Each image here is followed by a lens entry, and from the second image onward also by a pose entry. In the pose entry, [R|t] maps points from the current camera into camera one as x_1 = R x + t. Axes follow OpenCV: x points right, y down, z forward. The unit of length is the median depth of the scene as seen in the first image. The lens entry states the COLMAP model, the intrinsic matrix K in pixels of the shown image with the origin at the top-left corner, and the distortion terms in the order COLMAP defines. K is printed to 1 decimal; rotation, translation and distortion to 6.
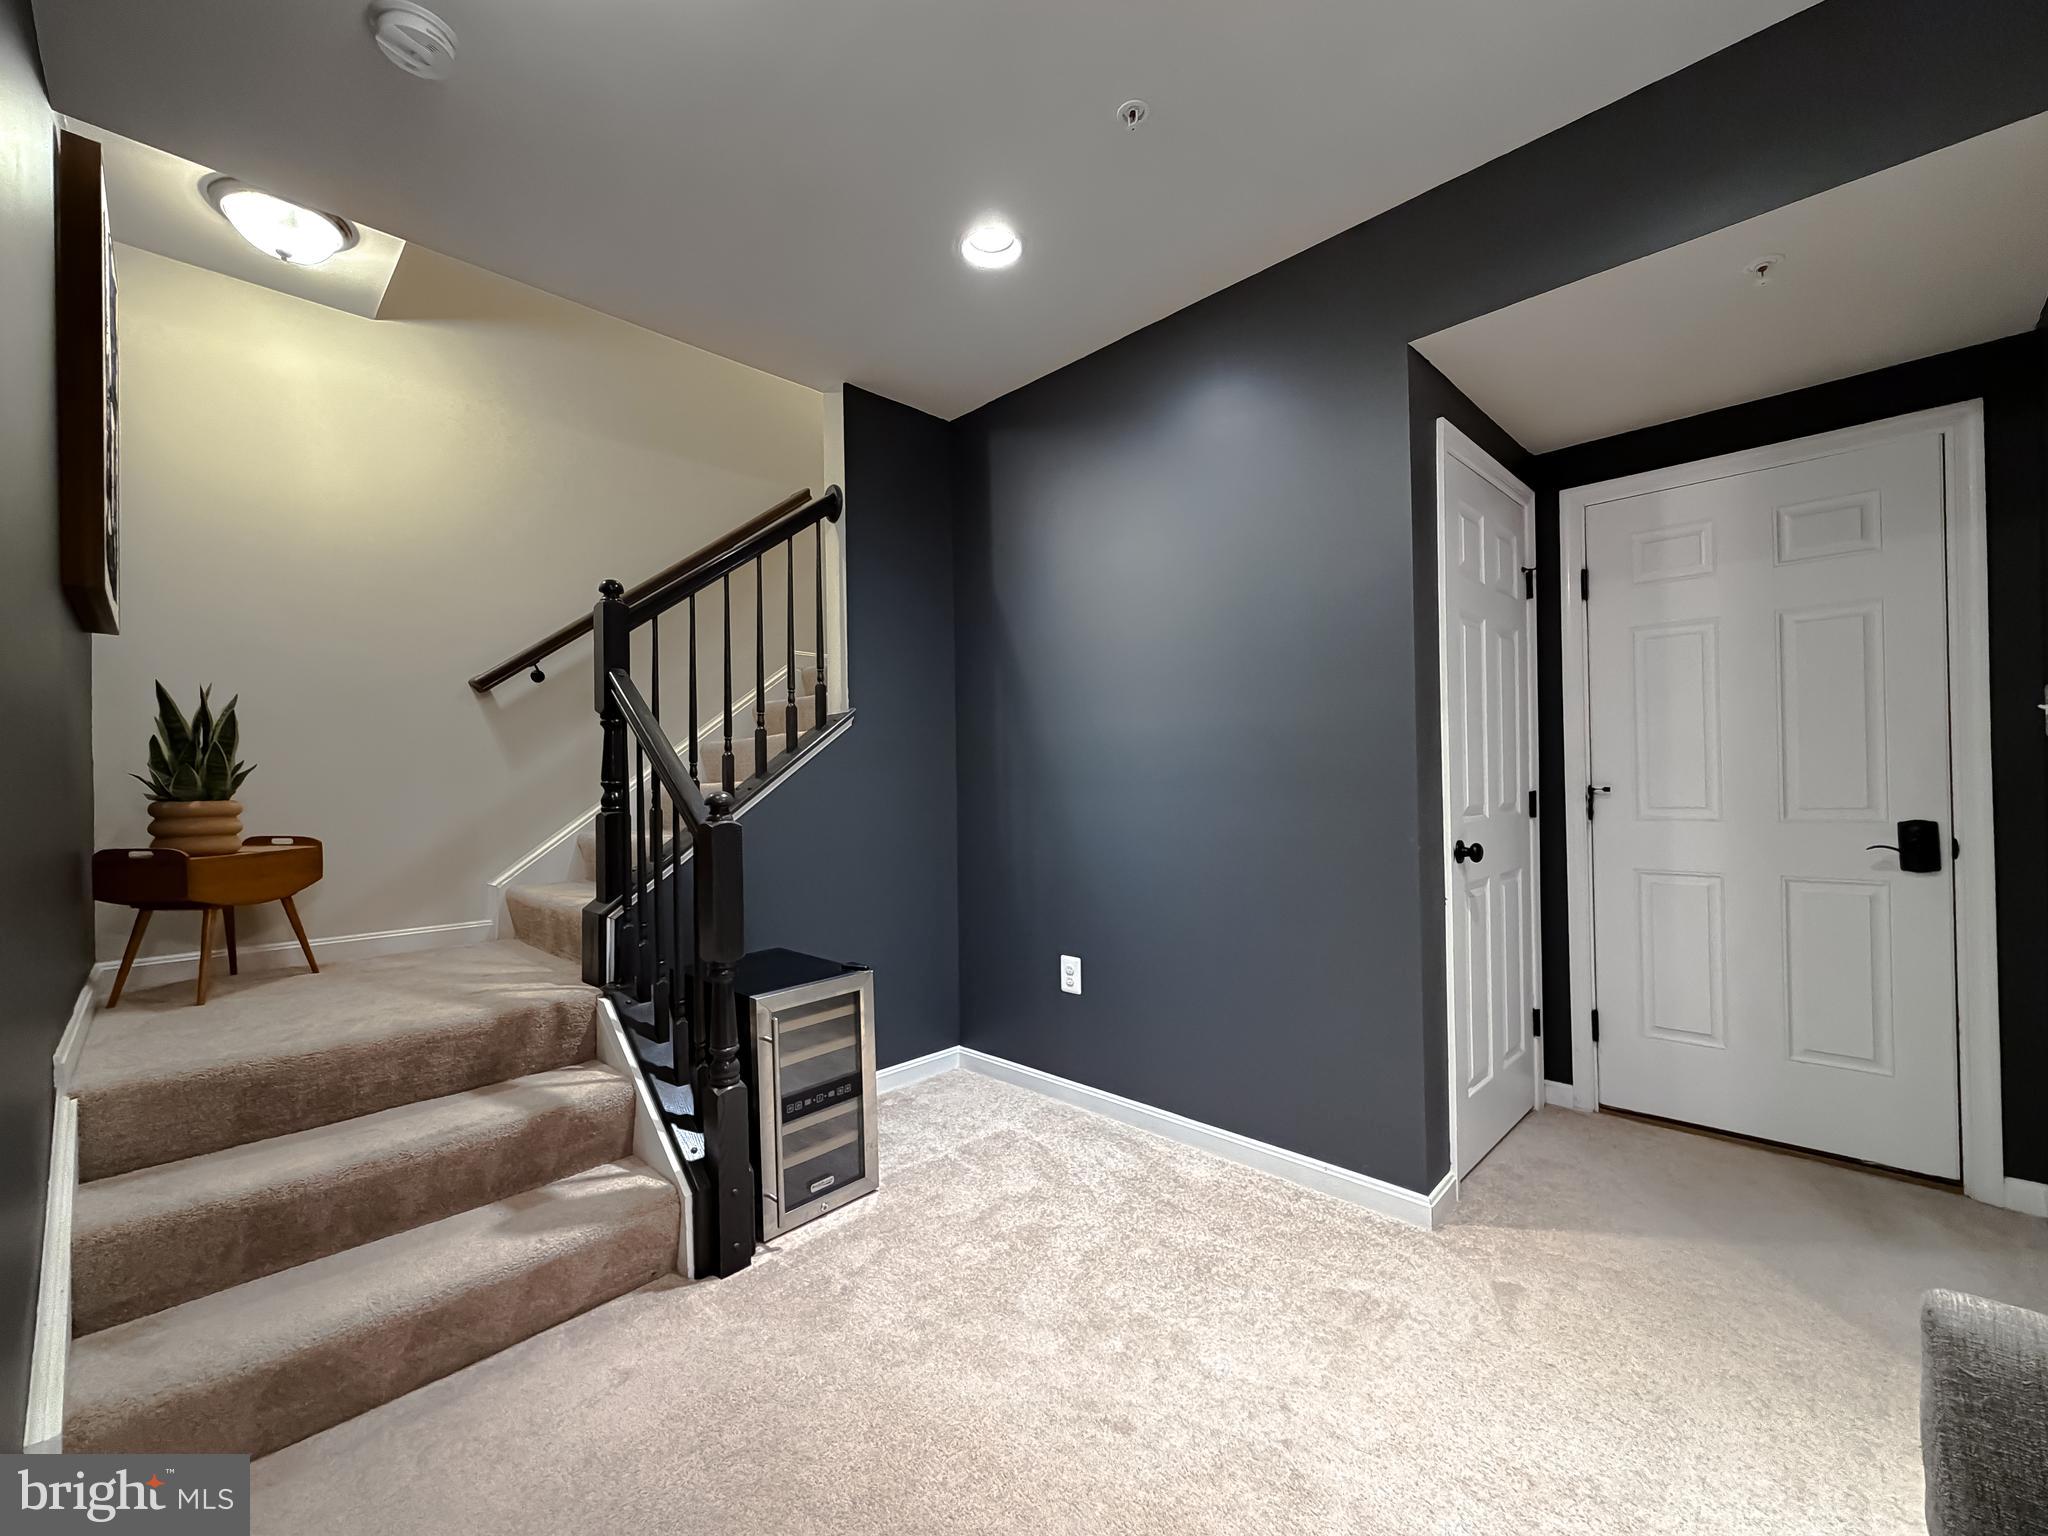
lens RADIAL K [[839.2, 0, 1019.9], [0, 839.2, 778.0], [0, 0, 1]] dist [0.000965, 0.000338]
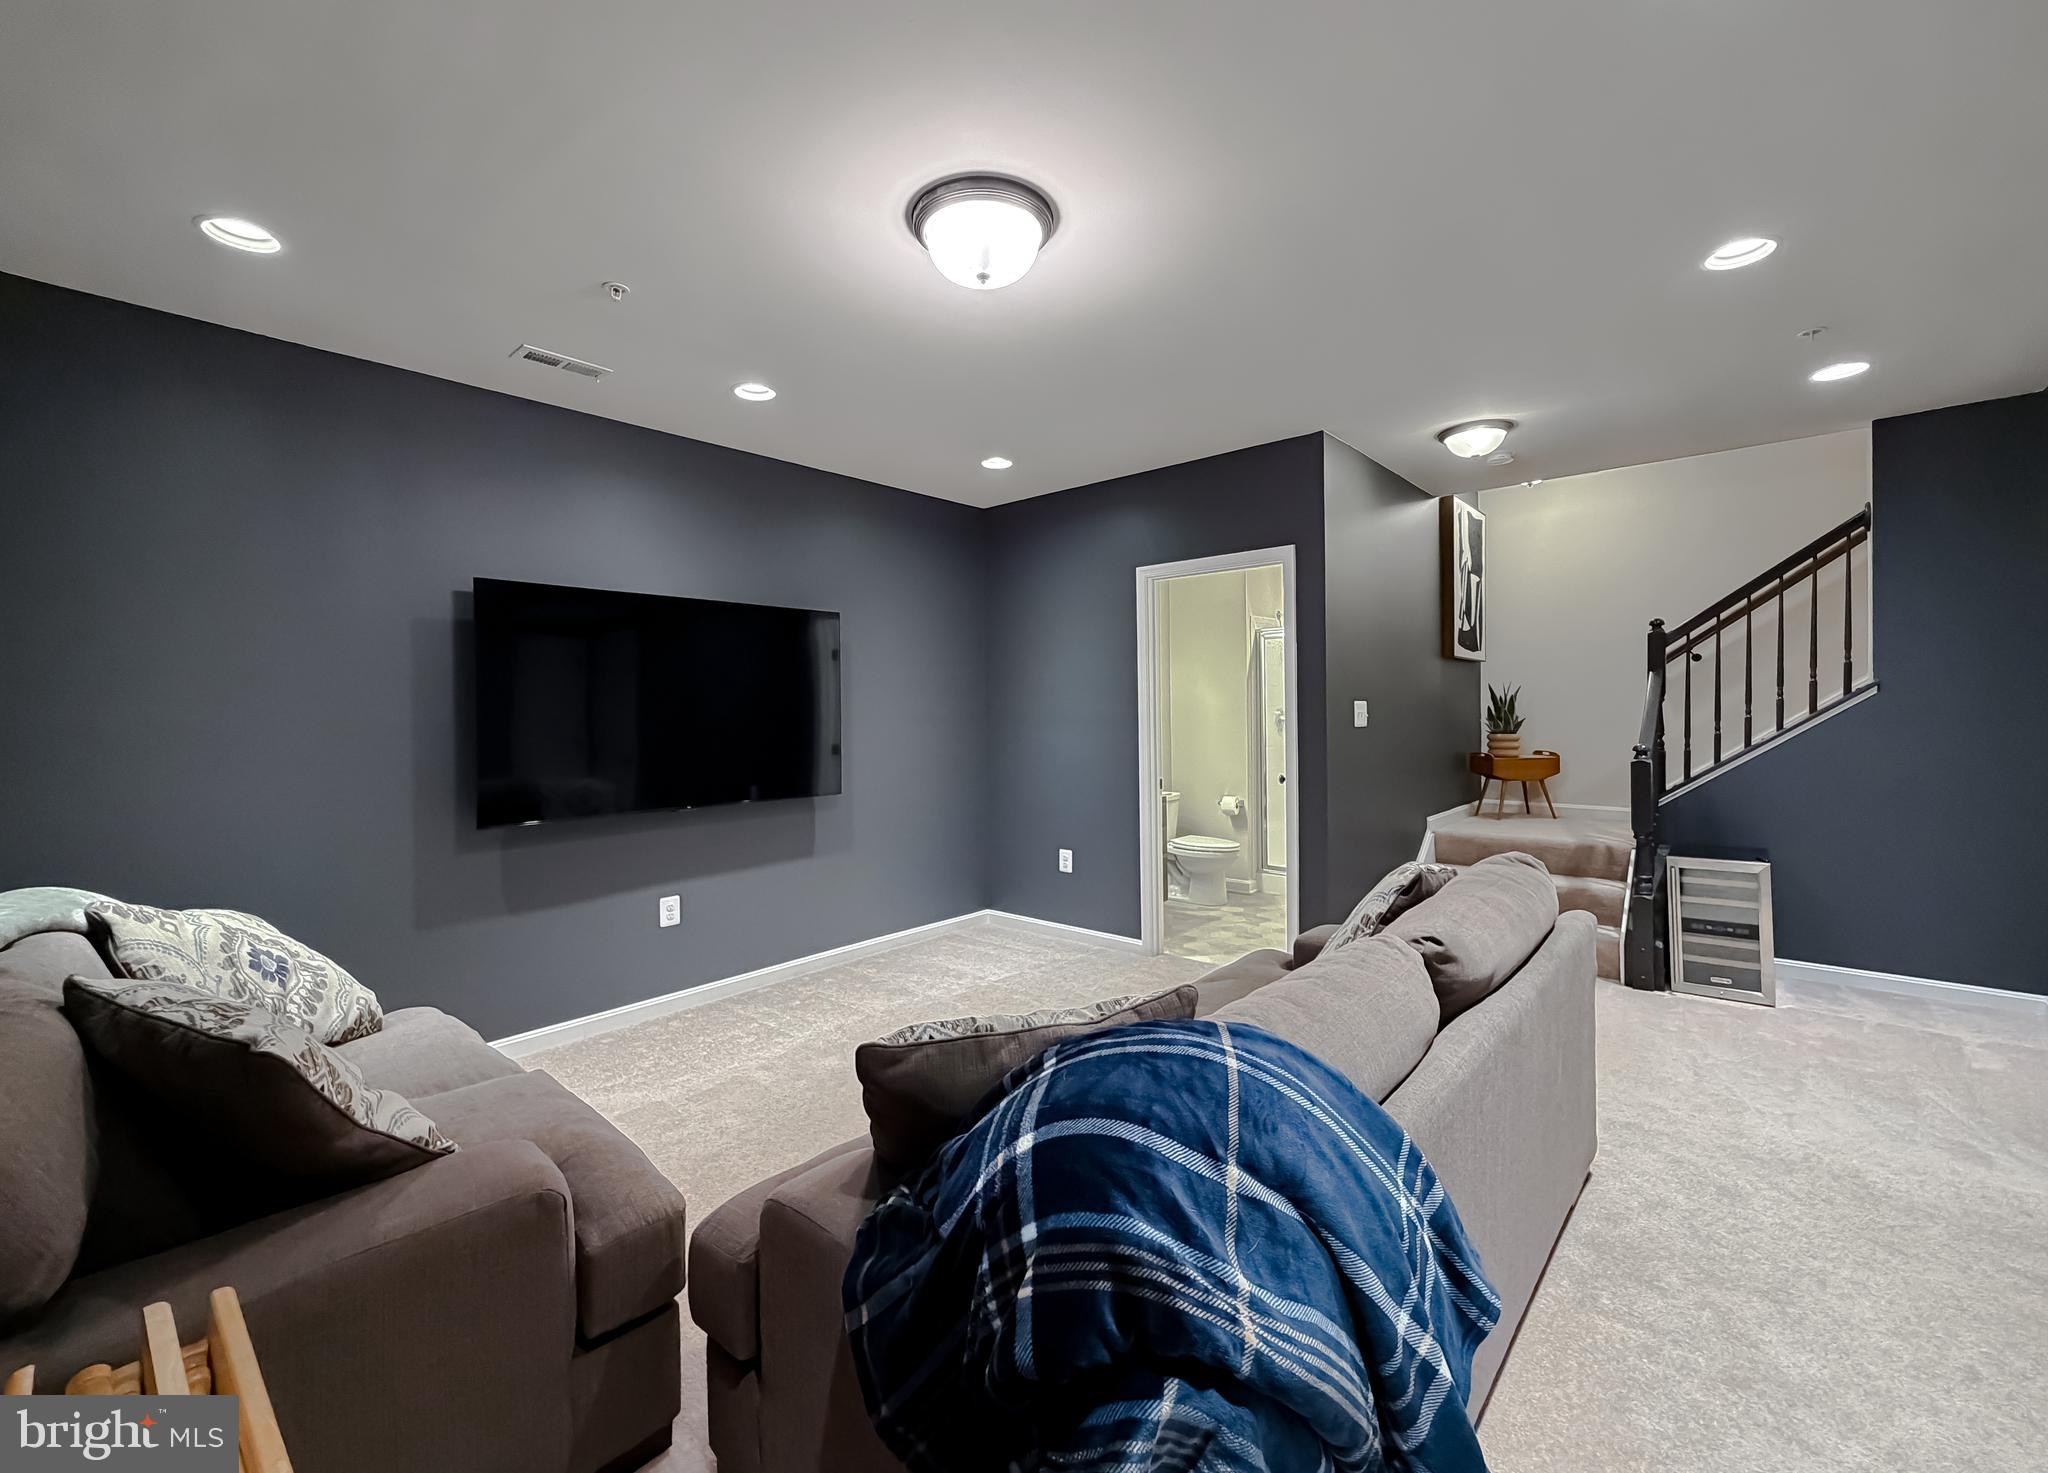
lens RADIAL K [[849.7, 0, 1016.2], [0, 849.7, 710.8], [0, 0, 1]] dist [0.000801, 0.000199]
pose [[0.050638, 0.019498, -0.998527, 1.323502], [0.011817, 0.999728, 0.020121, -0.101588], [0.998647, -0.012819, 0.050394, -0.465396]]
